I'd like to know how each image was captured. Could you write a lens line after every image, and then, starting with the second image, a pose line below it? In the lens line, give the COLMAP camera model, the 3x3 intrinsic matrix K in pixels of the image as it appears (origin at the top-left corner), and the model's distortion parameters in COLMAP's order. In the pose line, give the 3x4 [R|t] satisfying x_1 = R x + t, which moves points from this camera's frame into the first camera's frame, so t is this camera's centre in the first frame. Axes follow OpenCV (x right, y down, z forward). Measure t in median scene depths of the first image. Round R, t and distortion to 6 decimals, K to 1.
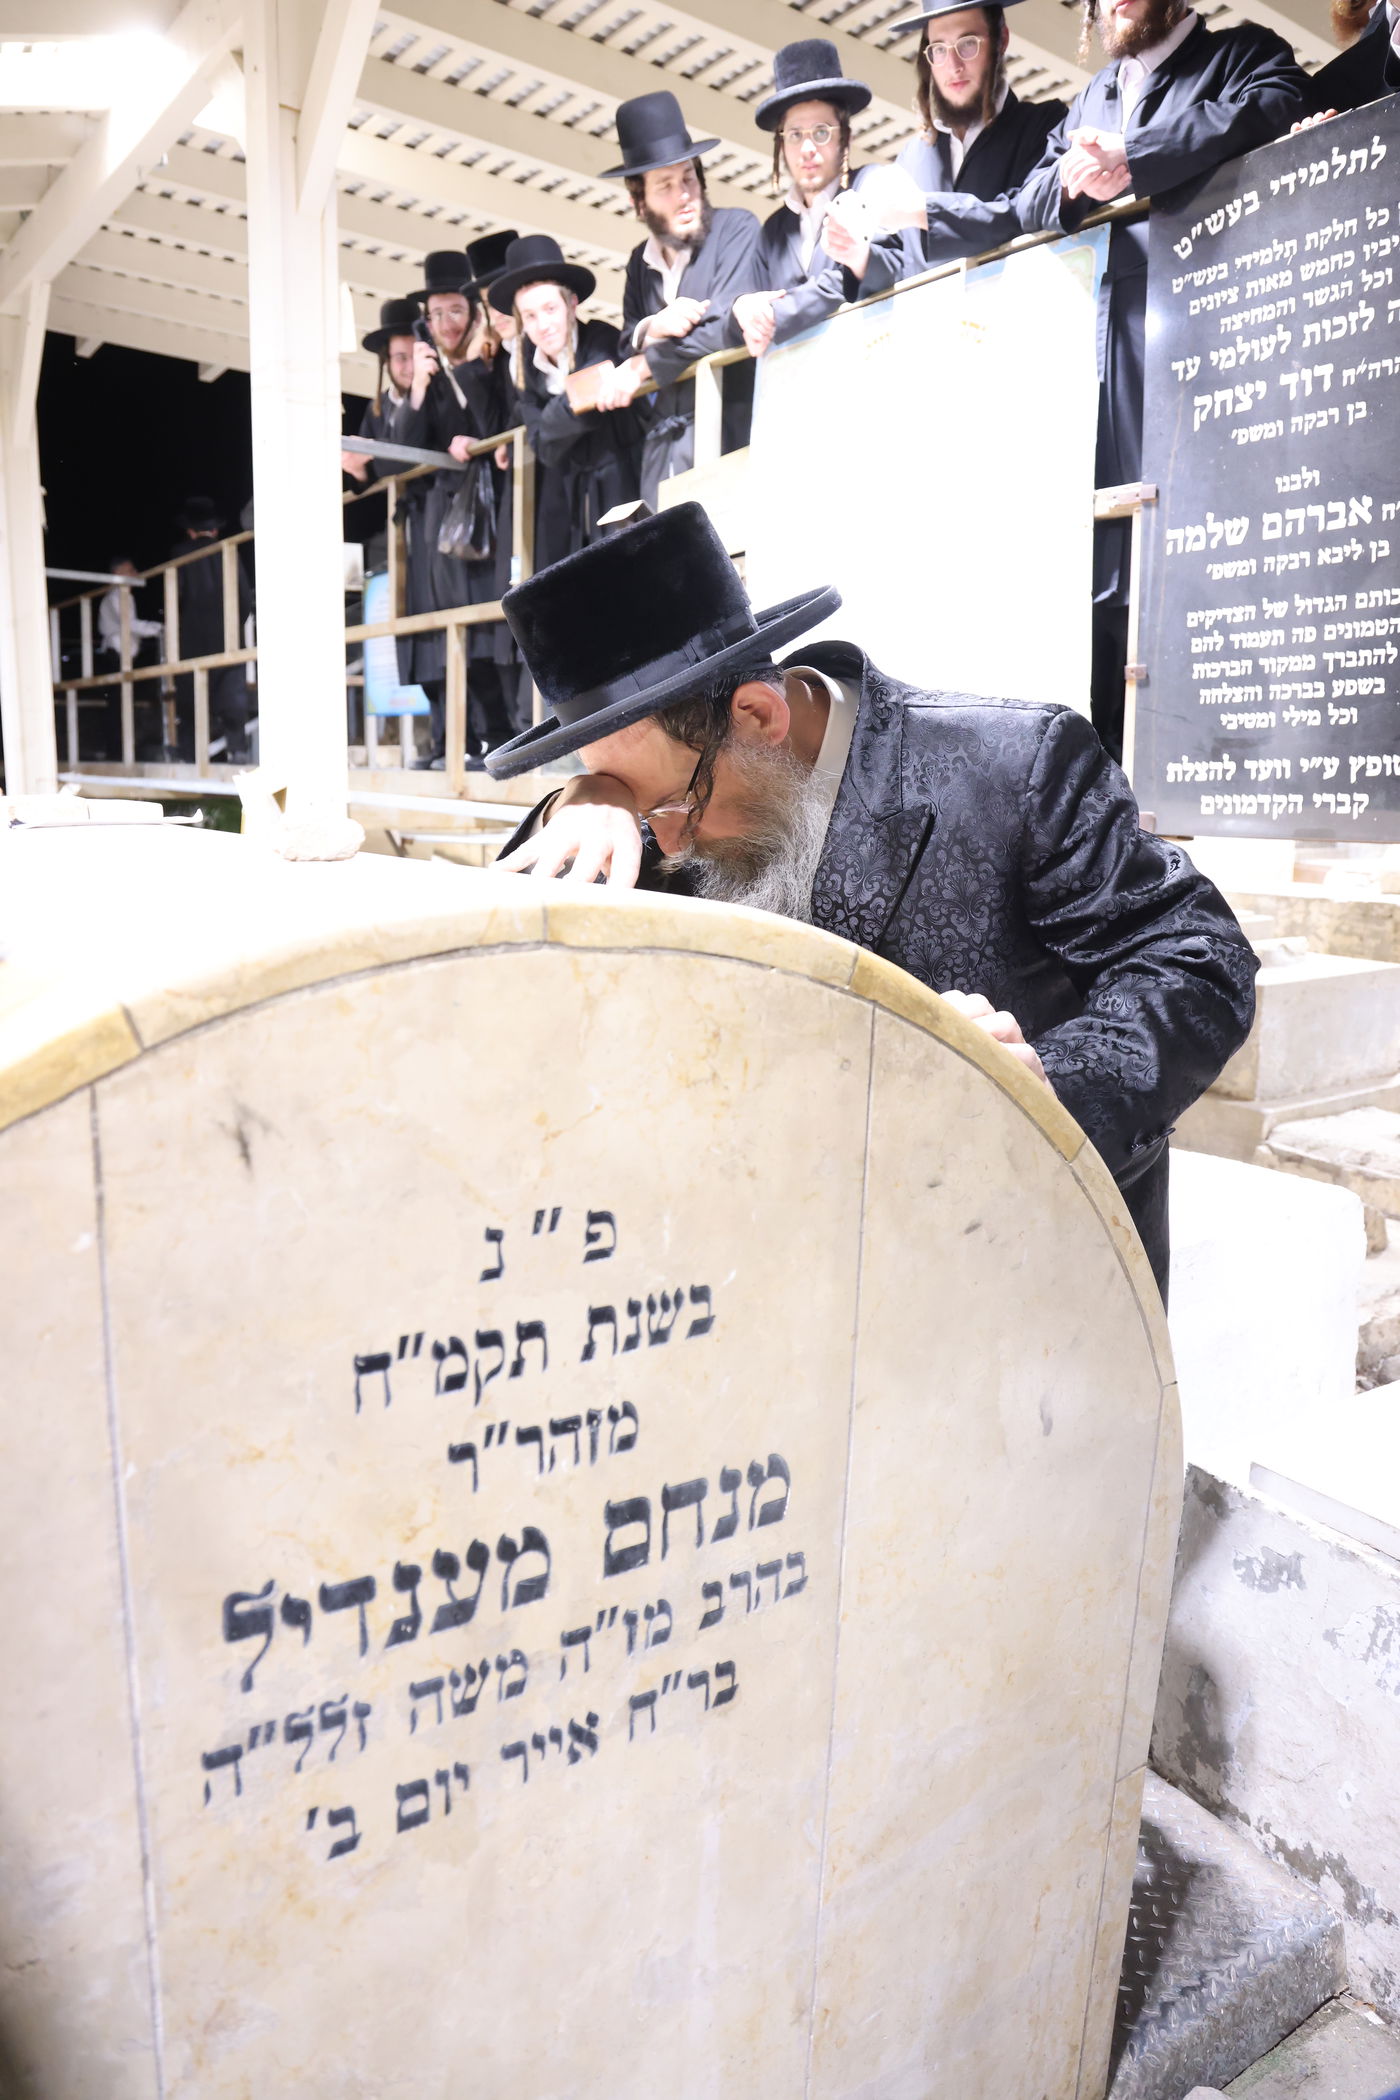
lens RADIAL K [[1450.0, 0, 700.0], [0, 1450.0, 1050.0], [0, 0, 1]] dist [-0.101064, 0.080156]
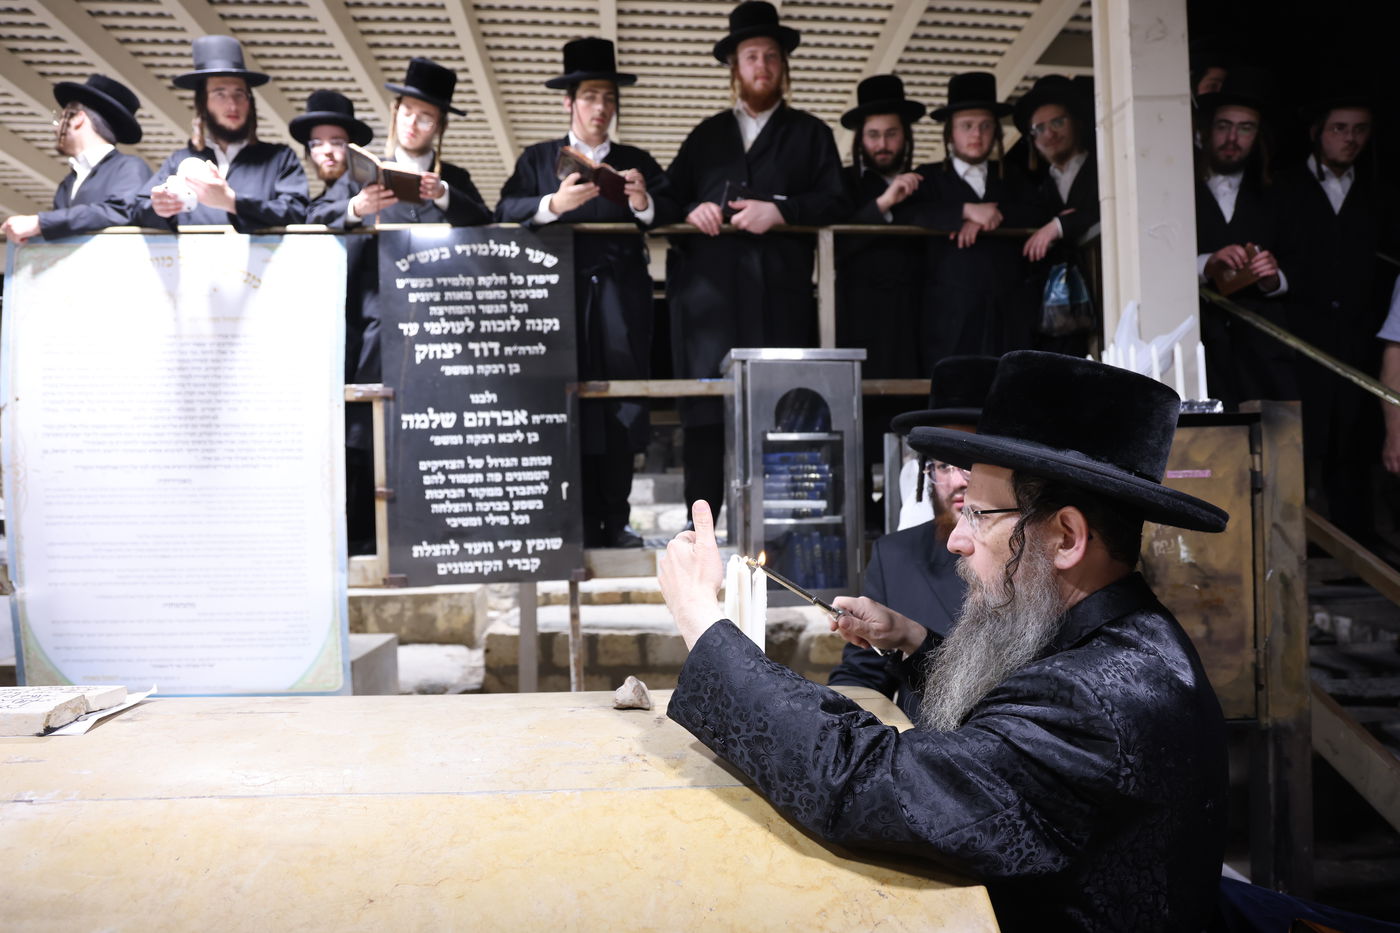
lens RADIAL K [[966.6, 0, 695.8], [0, 966.6, 481.8], [0, 0, 1]] dist [-0.101064, 0.080156]
pose [[0.517484, -0.015505, 0.855552, -0.529224], [0.180365, 0.979349, -0.091345, -0.119952], [-0.836468, 0.201581, 0.509594, 0.120713]]
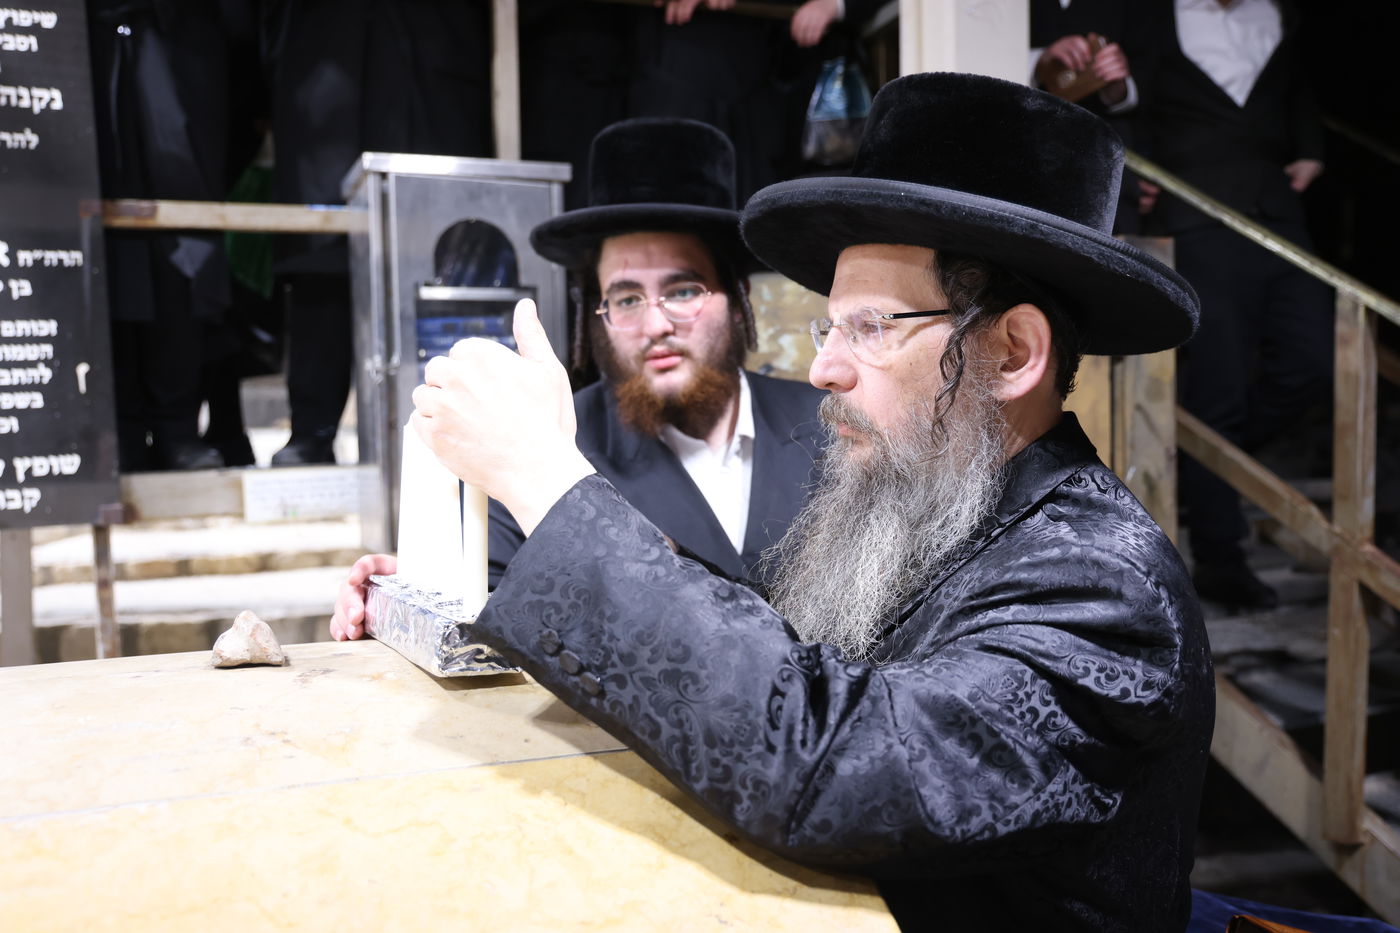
lens RADIAL K [[1364.2, 0, 700.0], [0, 1364.2, 466.5], [0, 0, 1]] dist [-0.006770, 0.152215]
pose [[0.244333, -0.058221, 0.967942, -0.483664], [0.203957, 0.978952, 0.007400, -0.092131], [-0.947999, 0.195610, 0.251065, 0.180402]]
